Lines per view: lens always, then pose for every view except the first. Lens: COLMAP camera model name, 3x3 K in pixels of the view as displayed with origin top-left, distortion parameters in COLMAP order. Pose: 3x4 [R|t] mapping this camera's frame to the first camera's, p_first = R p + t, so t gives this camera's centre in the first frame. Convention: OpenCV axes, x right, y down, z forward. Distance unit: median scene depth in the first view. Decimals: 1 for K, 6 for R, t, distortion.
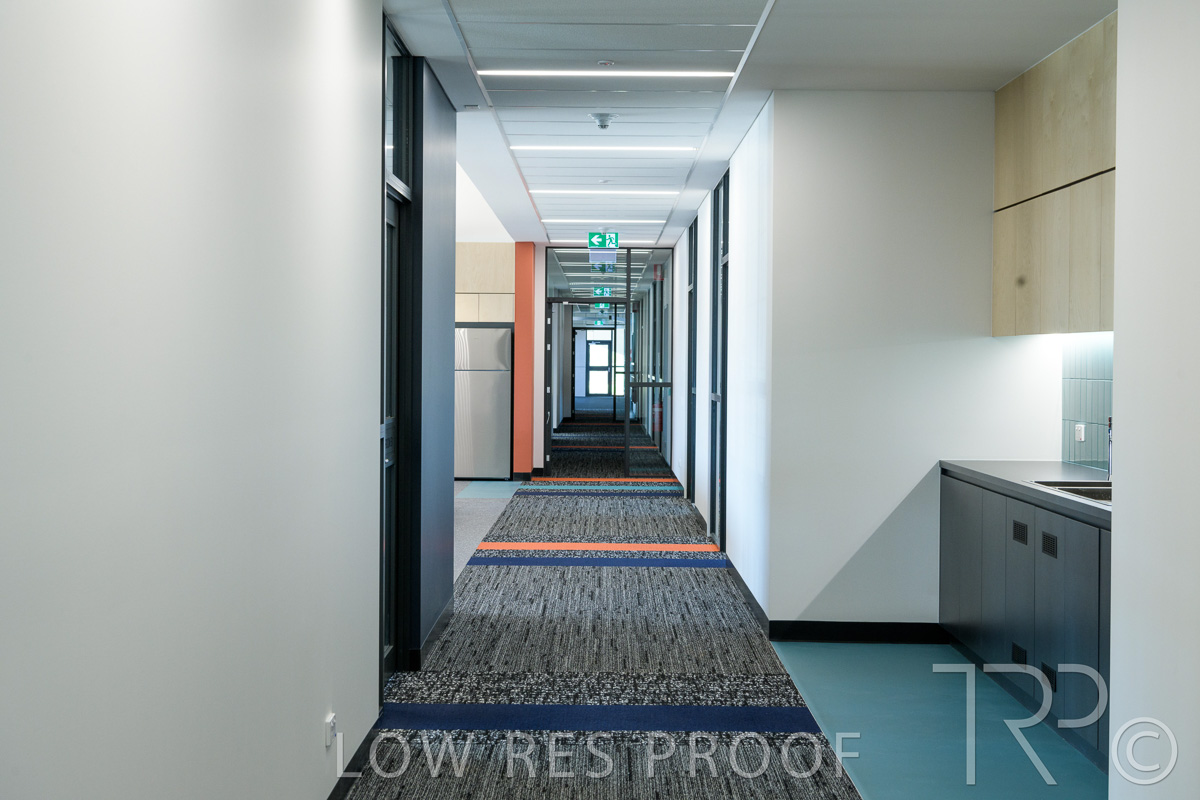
lens RADIAL K [[1832.4, 0, 600.0], [0, 1832.4, 400.0], [0, 0, 1]] dist [0.036391, 0.057784]
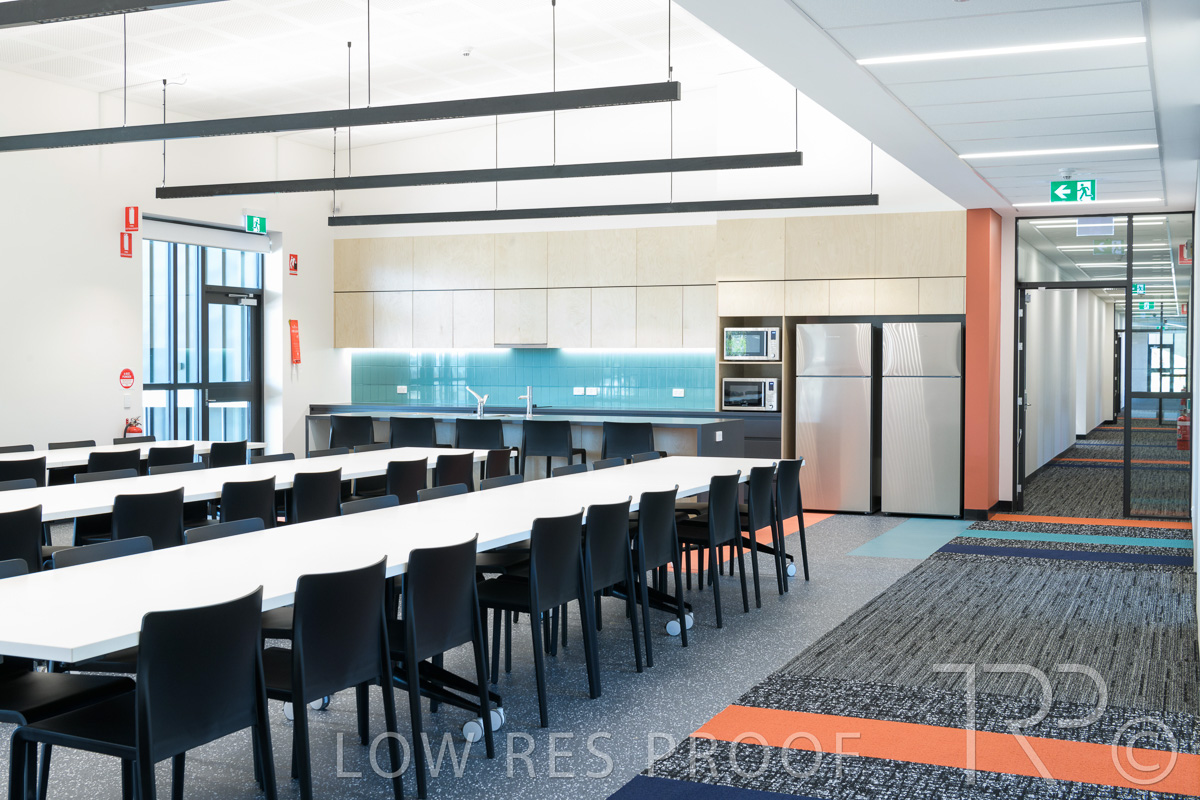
lens RADIAL K [[1374.2, 0, 600.0], [0, 1374.2, 400.0], [0, 0, 1]] dist [-0.011024, 0.007078]
pose [[0.920530, 0.004983, -0.390641, 0.044042], [-0.003303, 0.999982, 0.004974, -0.010226], [0.390658, -0.003288, 0.920530, 0.481262]]
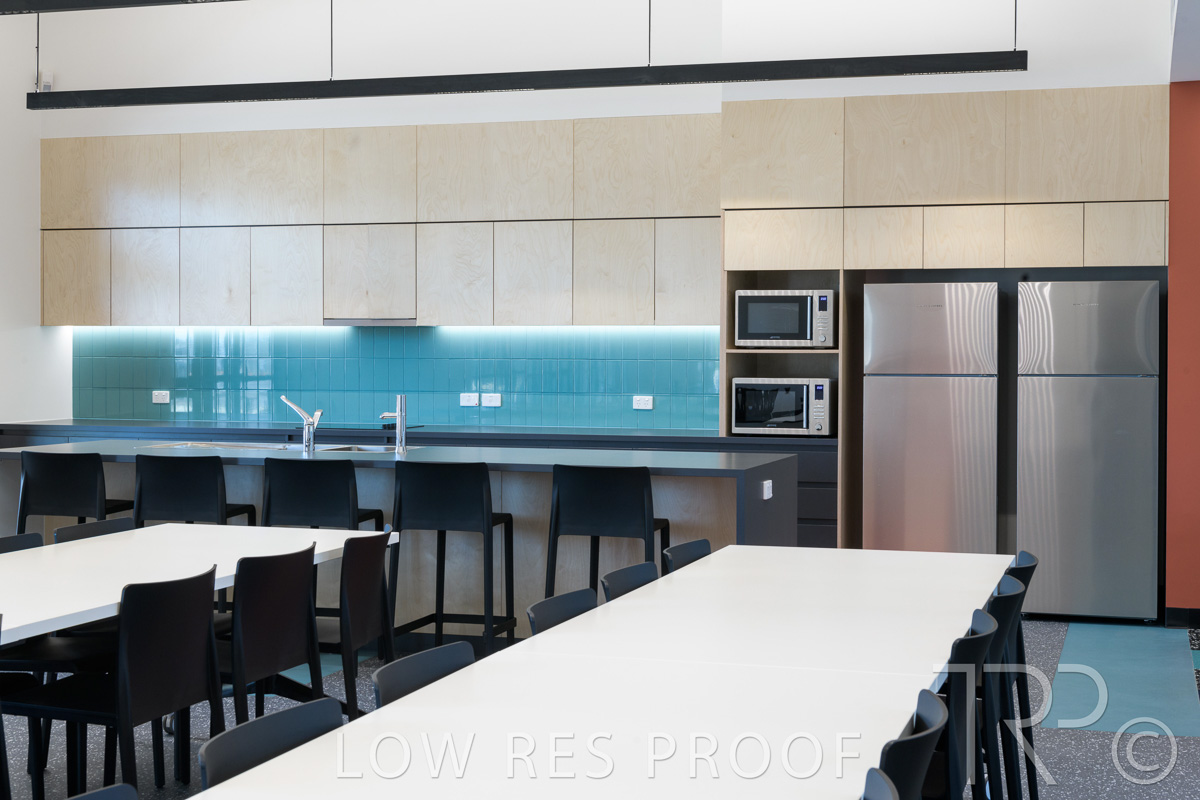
lens RADIAL K [[1767.3, 0, 606.5], [0, 1767.3, 369.9], [0, 0, 1]] dist [0.003420, -0.012136]
pose [[0.955536, -0.002557, -0.294864, -0.059338], [-0.000731, 0.999939, -0.011039, -0.014934], [0.294875, 0.010764, 0.955475, 0.654236]]
